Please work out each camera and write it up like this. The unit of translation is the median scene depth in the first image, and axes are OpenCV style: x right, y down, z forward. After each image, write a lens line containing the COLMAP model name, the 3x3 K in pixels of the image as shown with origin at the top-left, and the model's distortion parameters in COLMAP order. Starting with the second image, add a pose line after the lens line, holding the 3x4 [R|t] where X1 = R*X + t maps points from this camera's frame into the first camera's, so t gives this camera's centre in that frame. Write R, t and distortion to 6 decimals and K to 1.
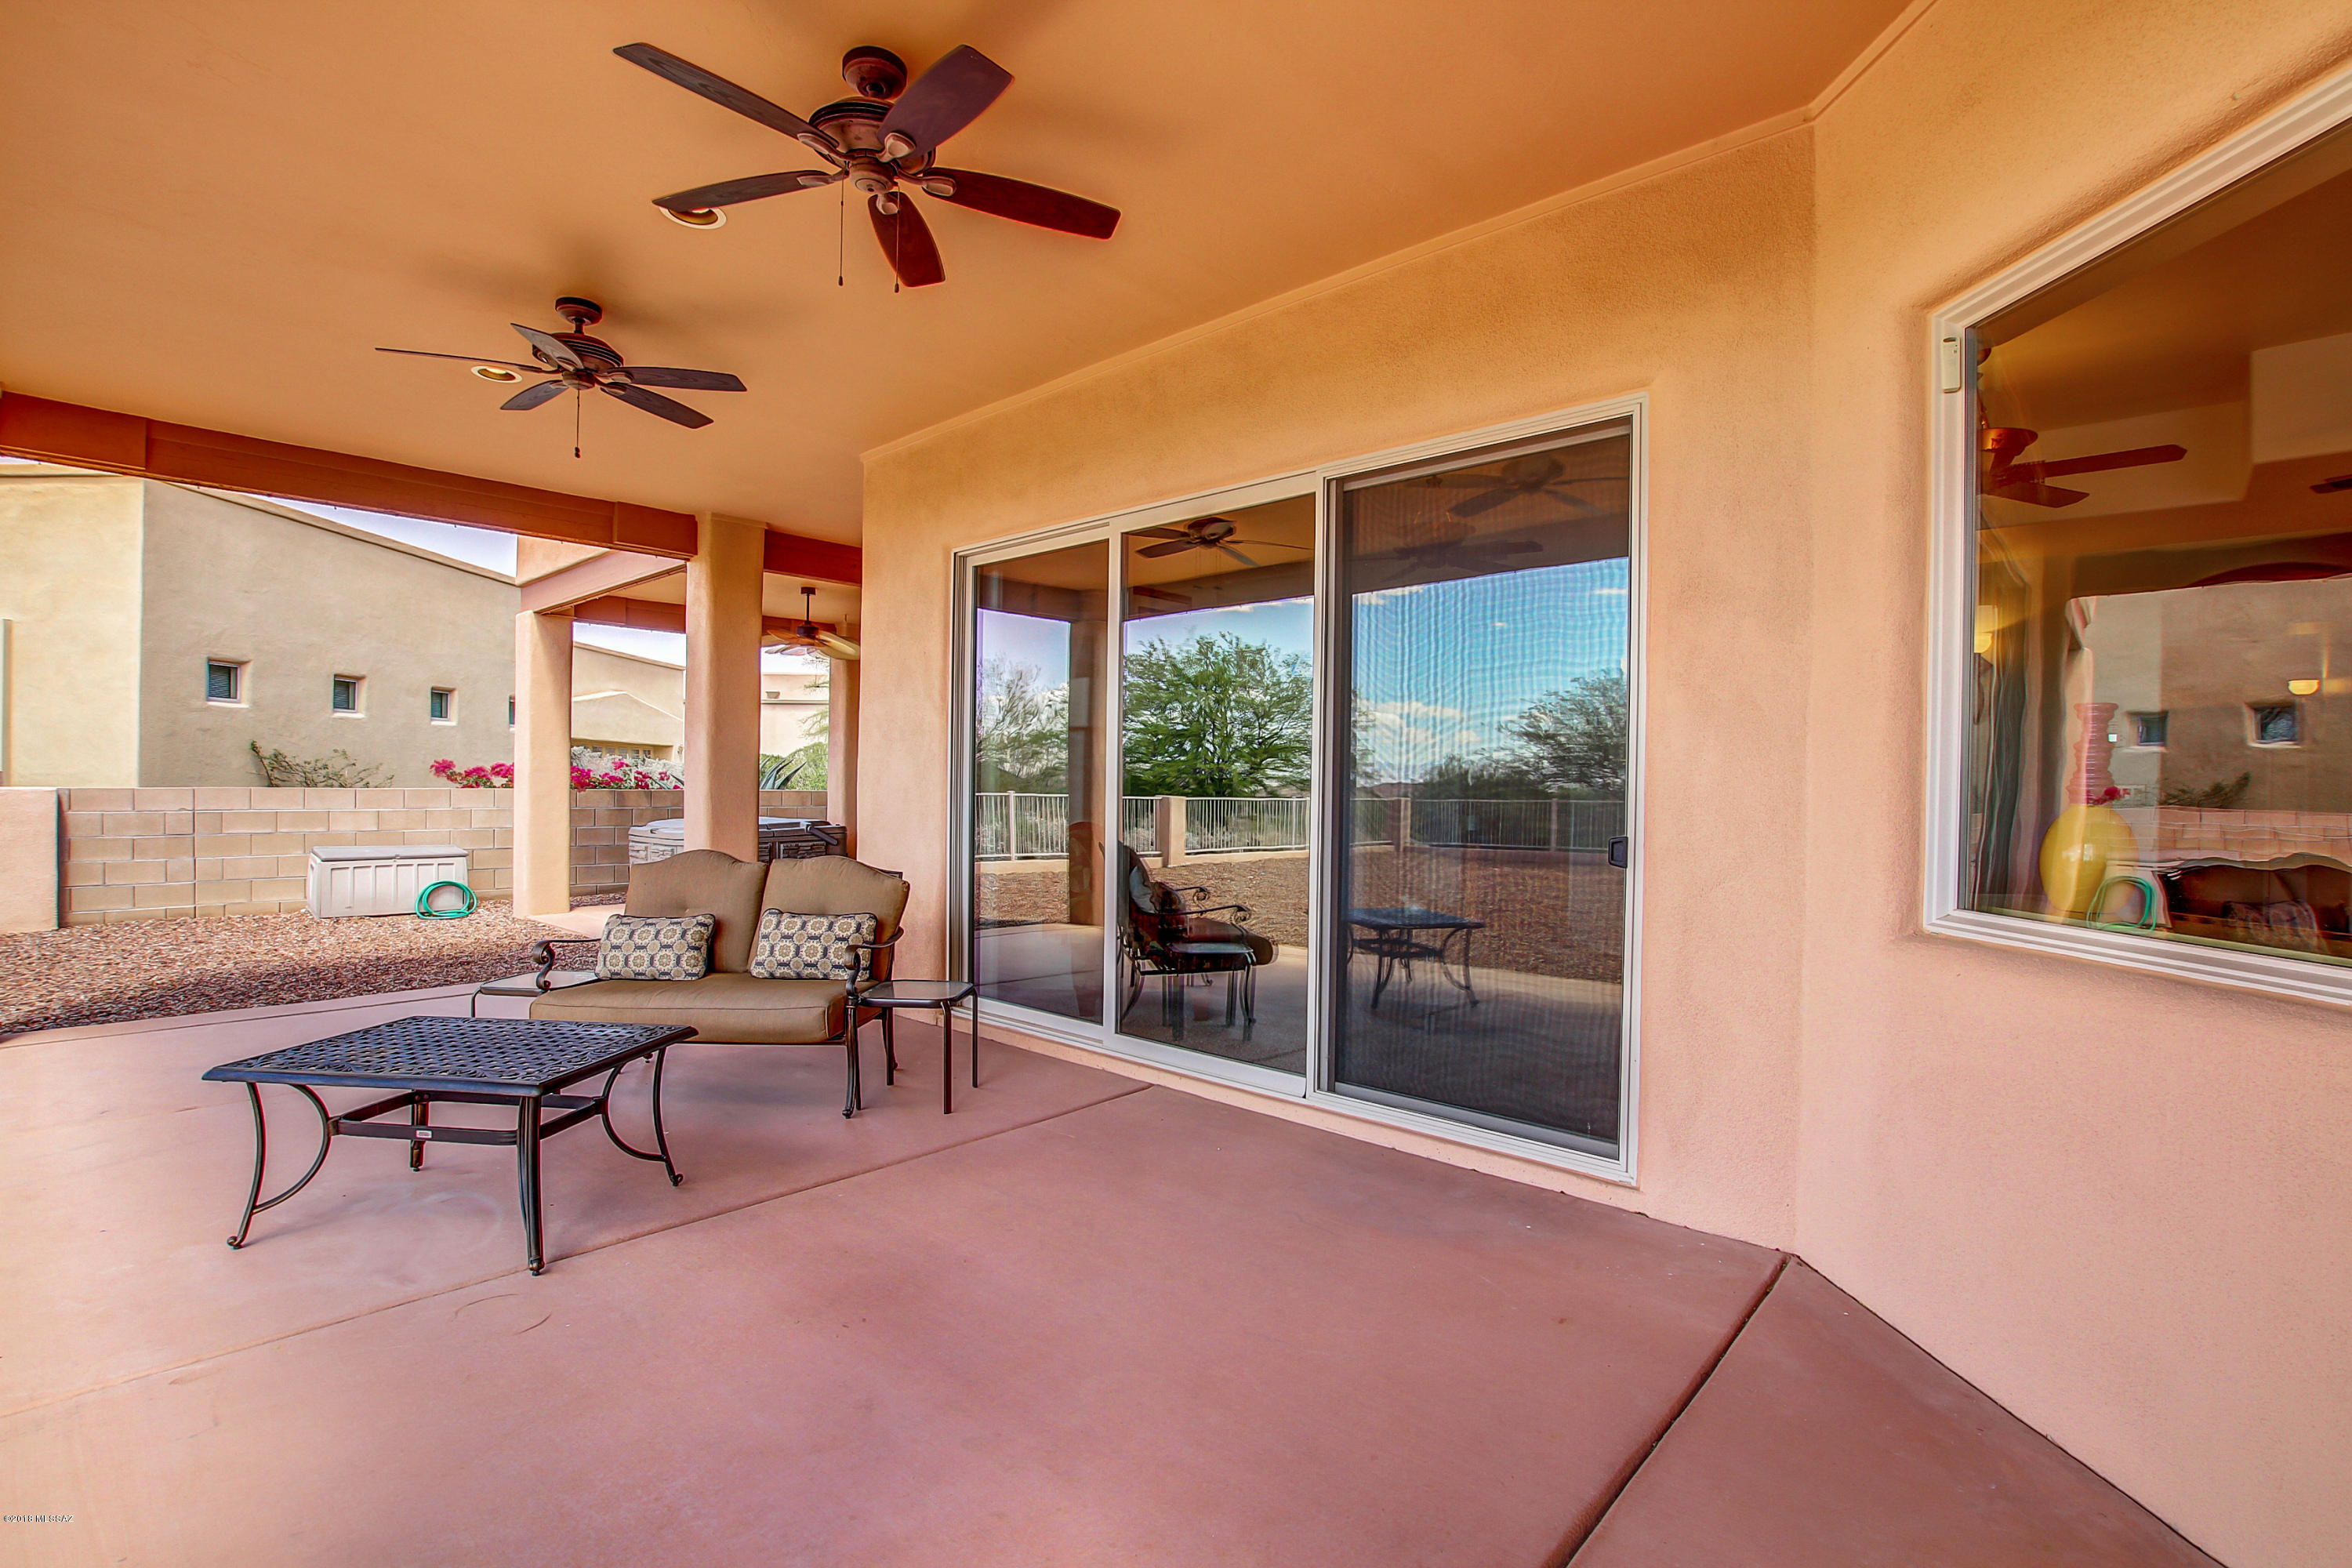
lens RADIAL K [[1088.2, 0, 1184.7], [0, 1088.2, 794.2], [0, 0, 1]] dist [-0.026160, 0.000764]
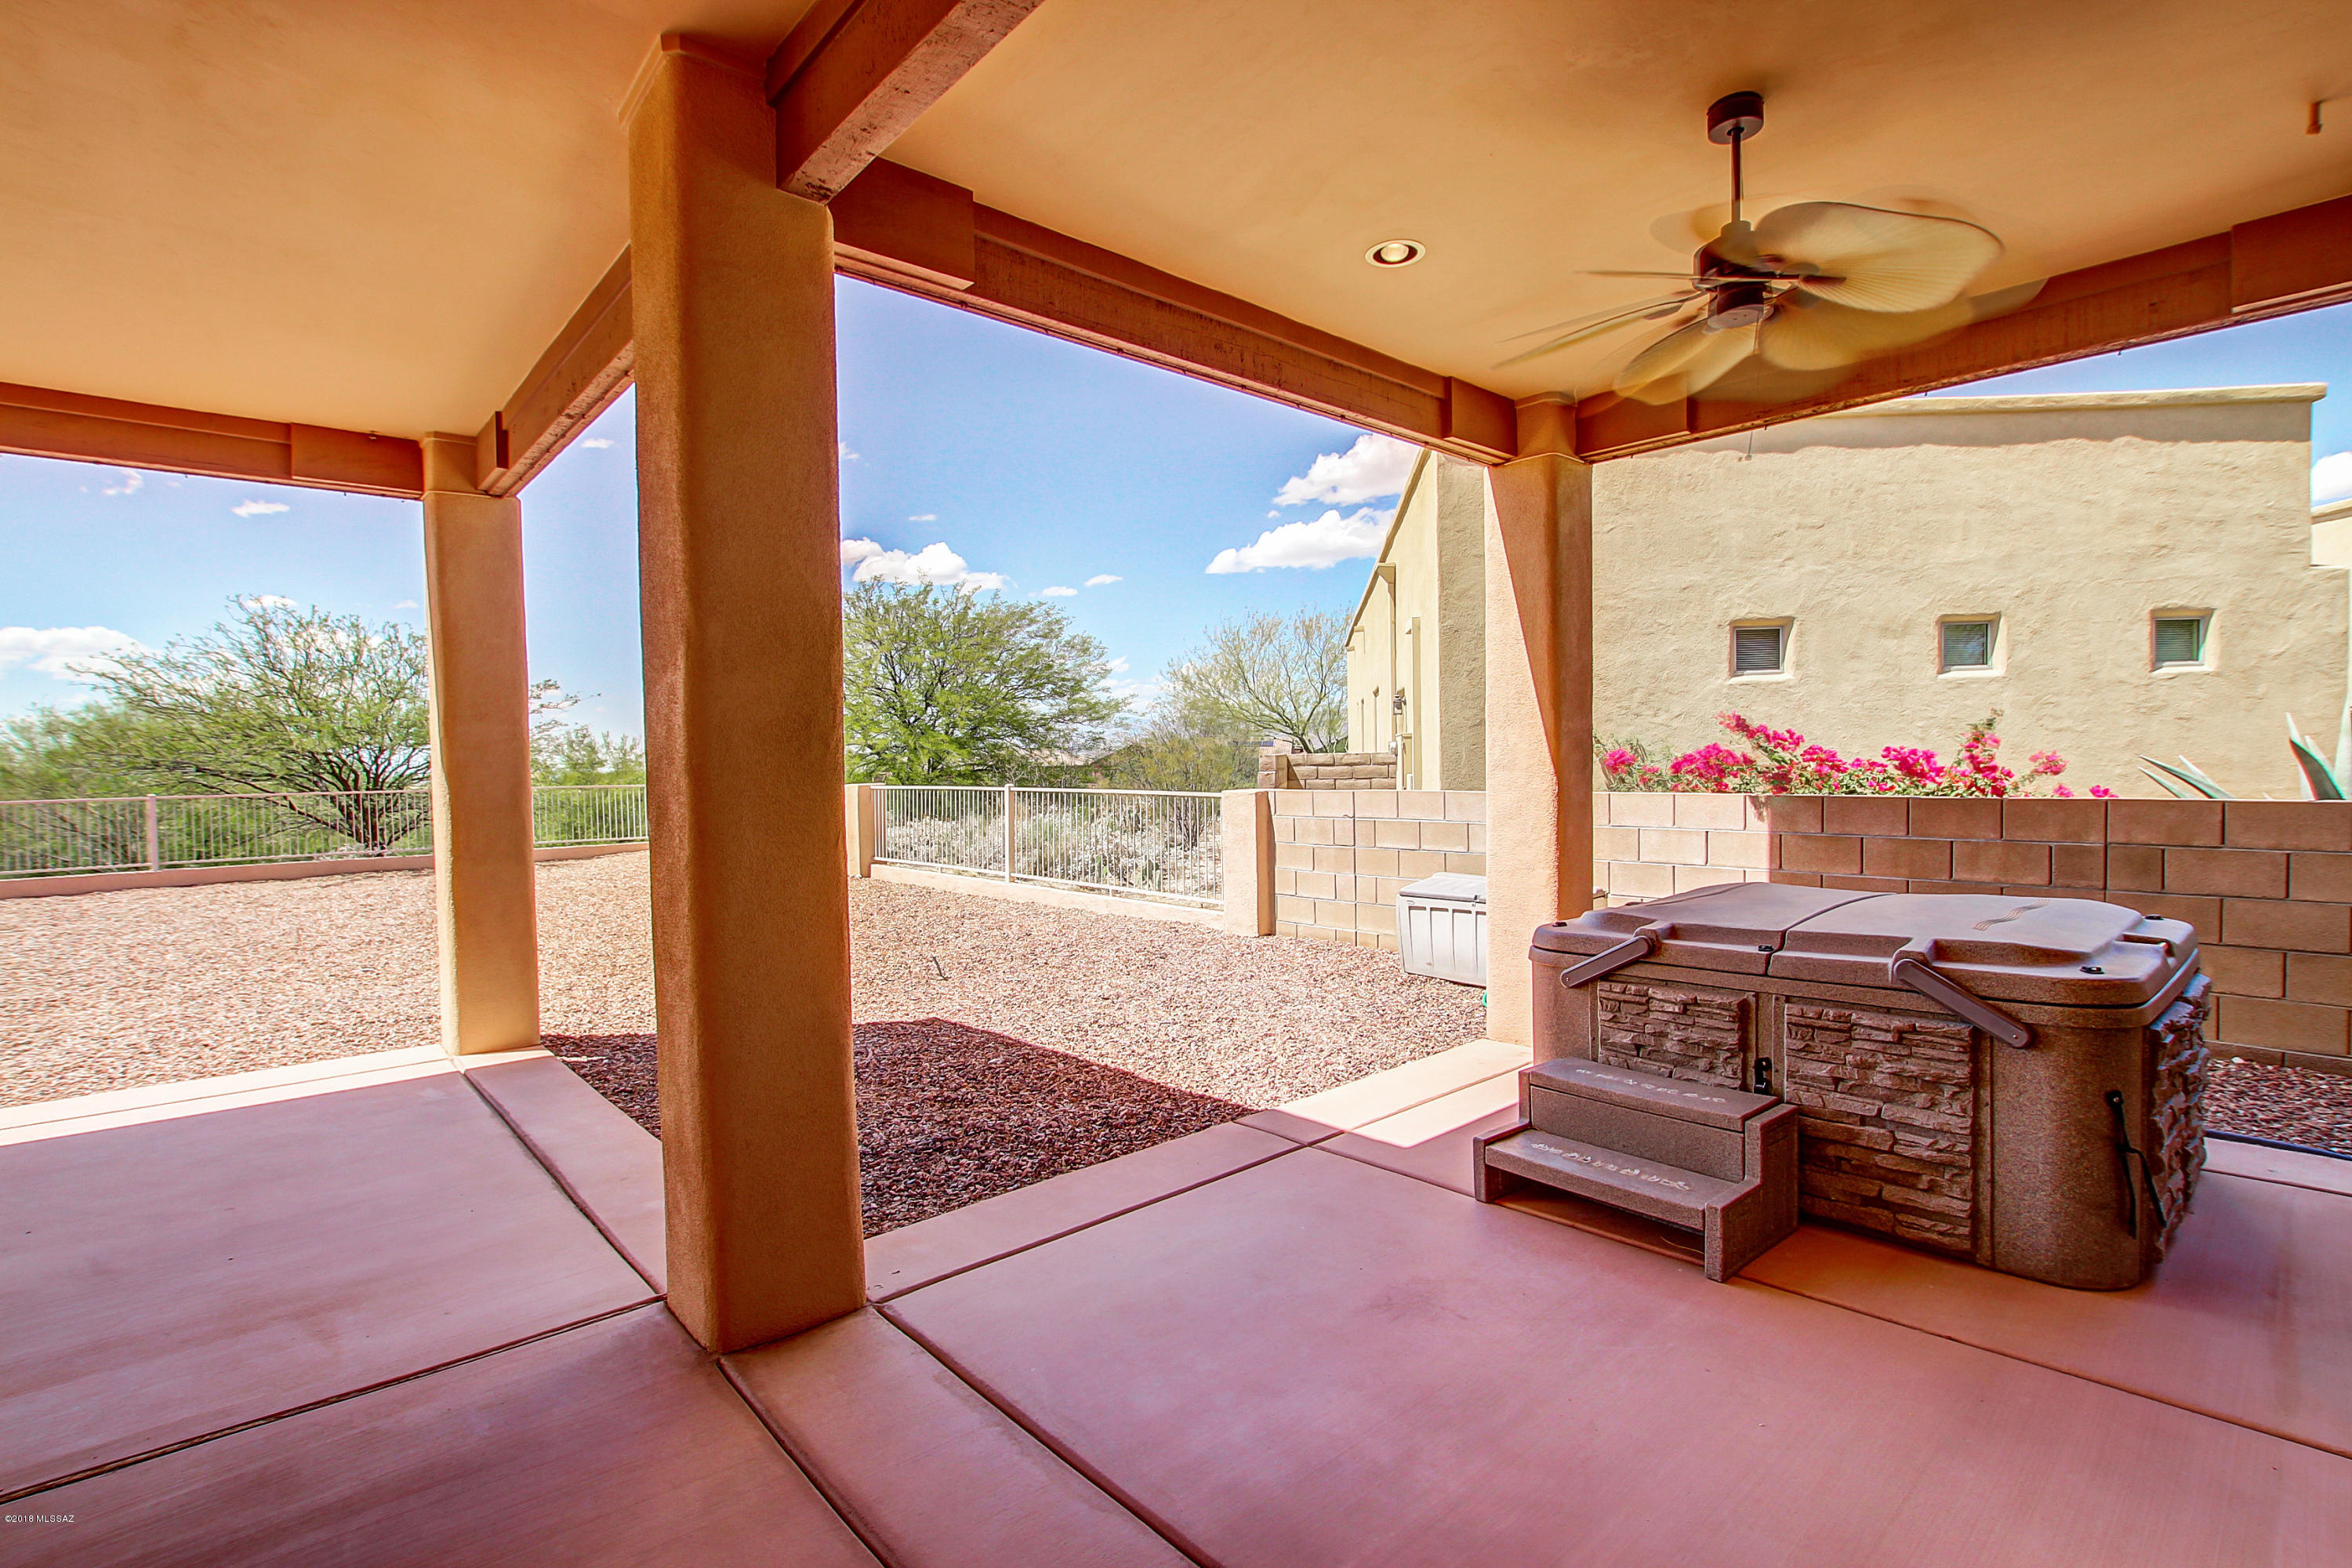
lens RADIAL K [[1088.2, 0, 1184.7], [0, 1088.2, 794.2], [0, 0, 1]] dist [-0.026160, 0.000764]
pose [[-0.091972, 0.016421, -0.995626, -0.060799], [0.005685, 0.999856, 0.015965, -0.014046], [0.995745, -0.004192, -0.092052, 0.802190]]
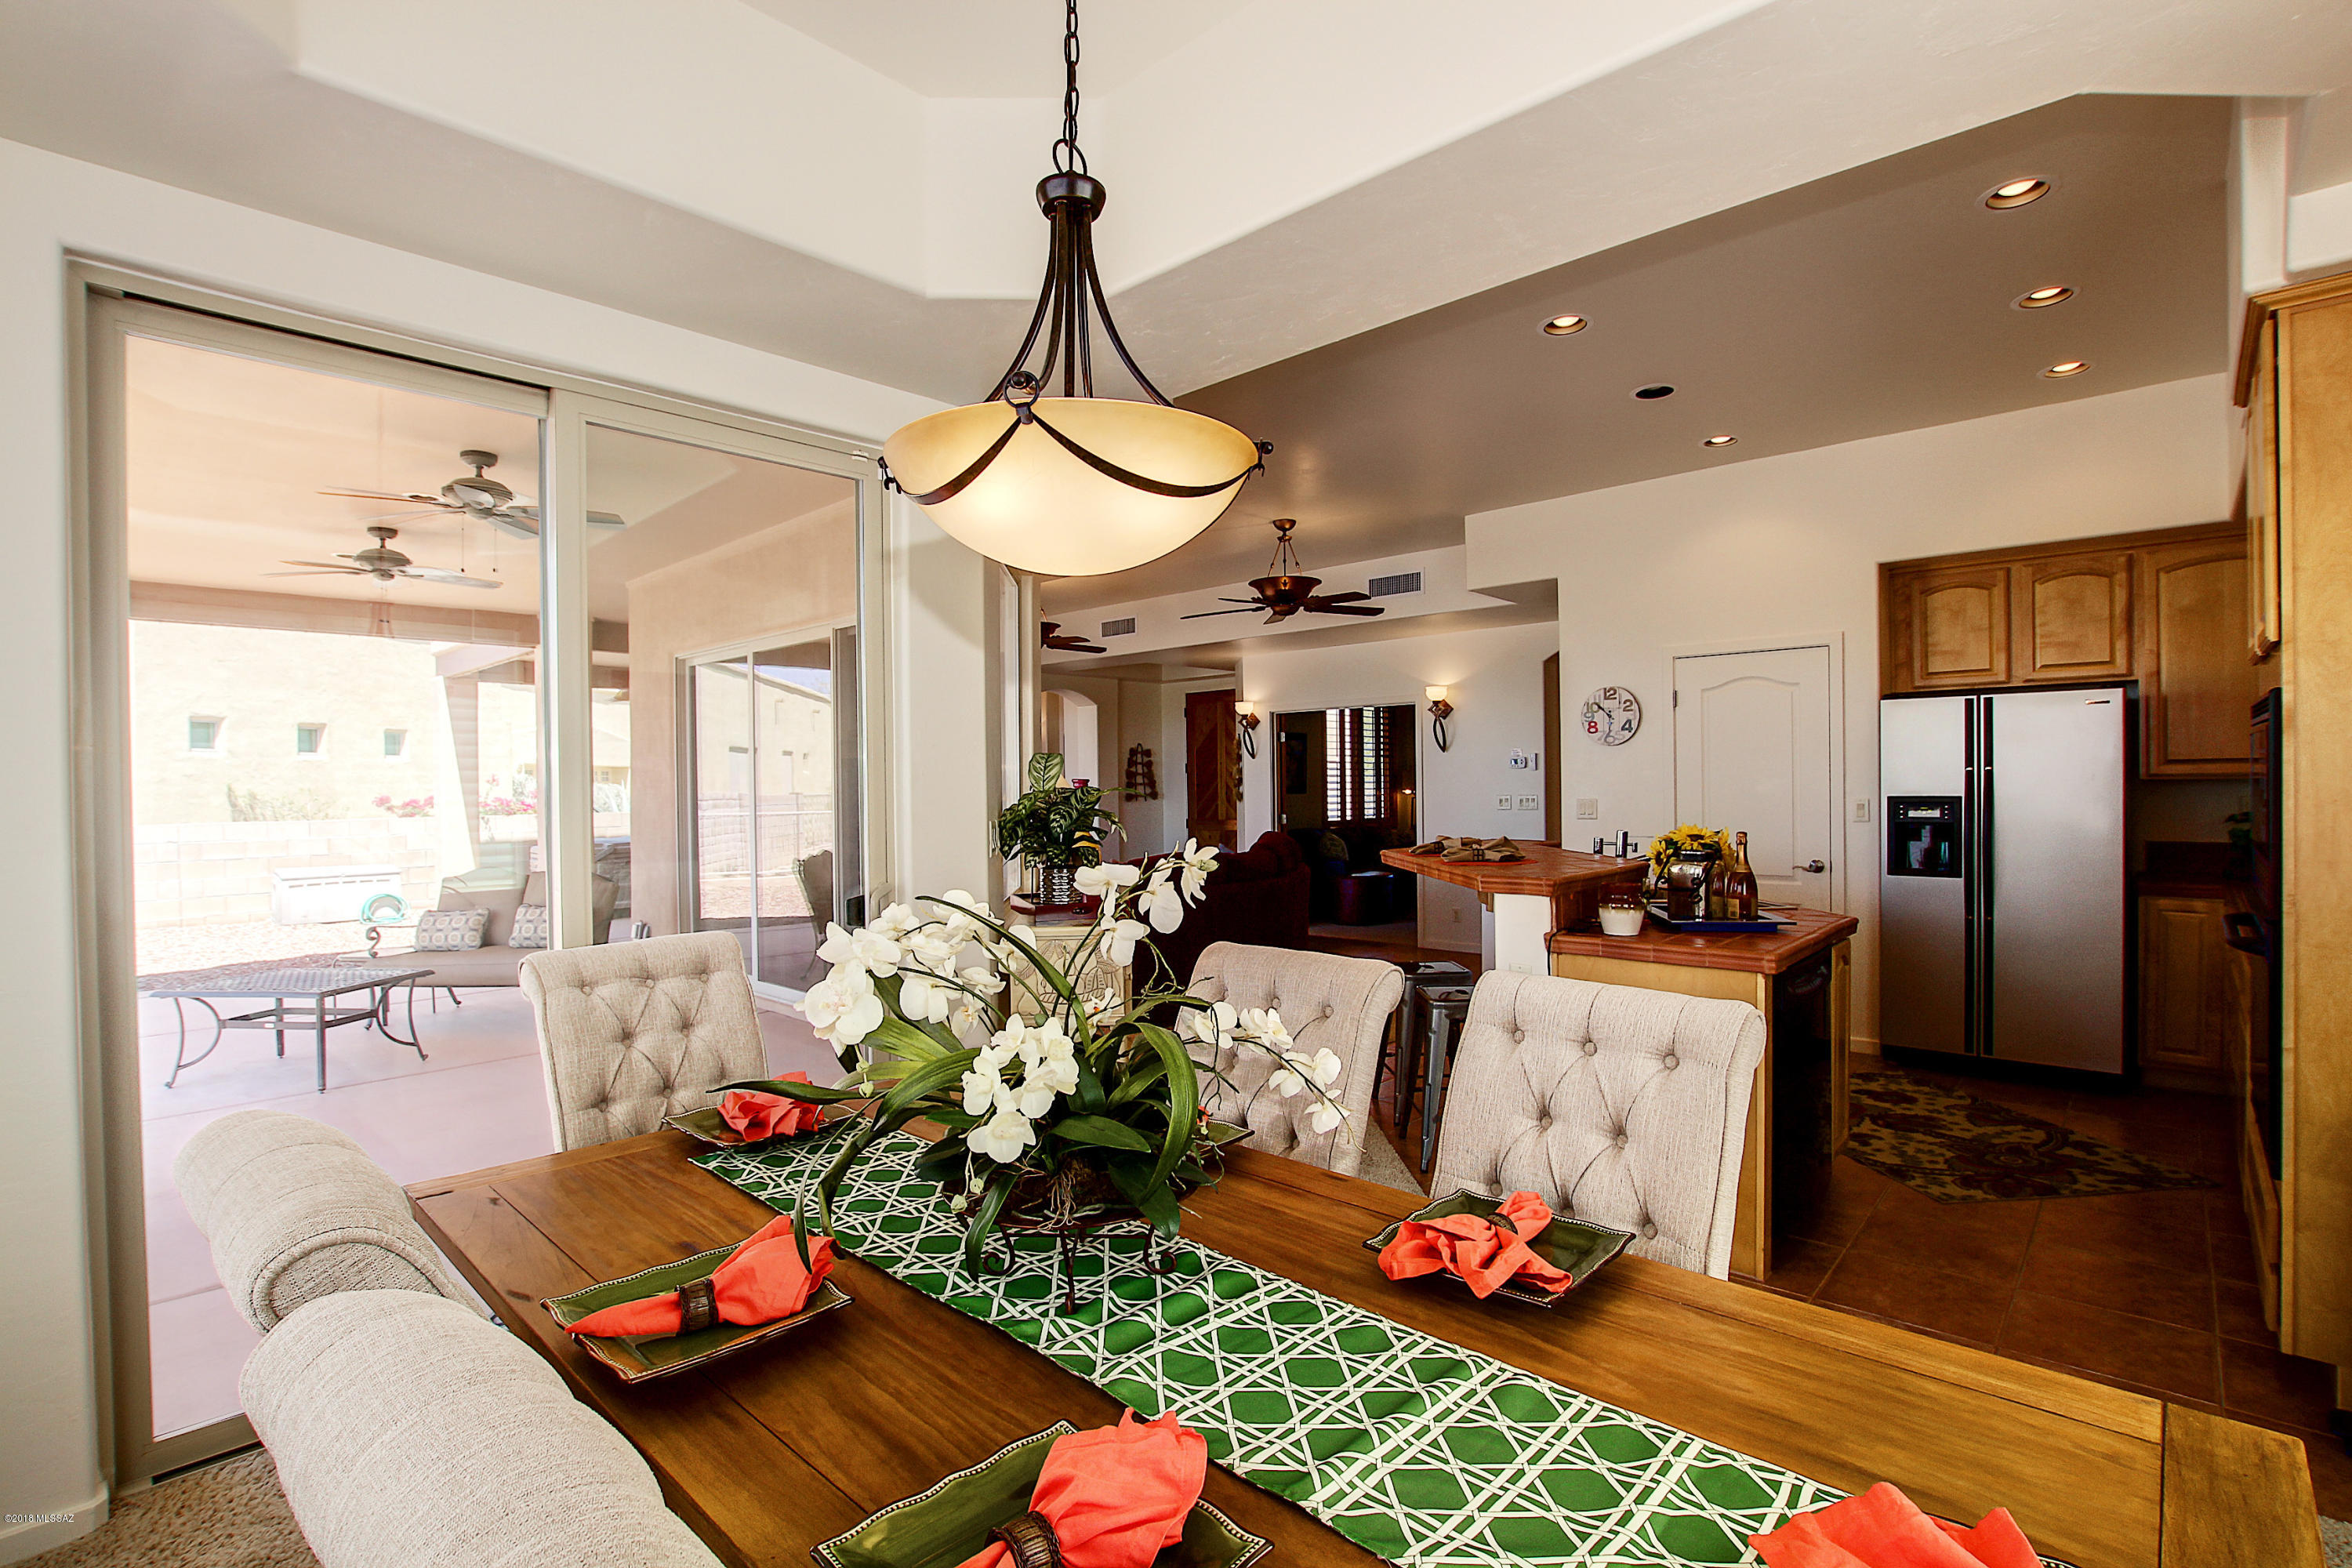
lens RADIAL K [[1088.2, 0, 1184.7], [0, 1088.2, 794.2], [0, 0, 1]] dist [-0.026160, 0.000764]
pose [[0.999672, -0.024317, -0.008071, 0.238883], [0.024323, 0.999704, 0.000636, -0.012083], [0.008053, -0.000832, 0.999967, -0.221134]]
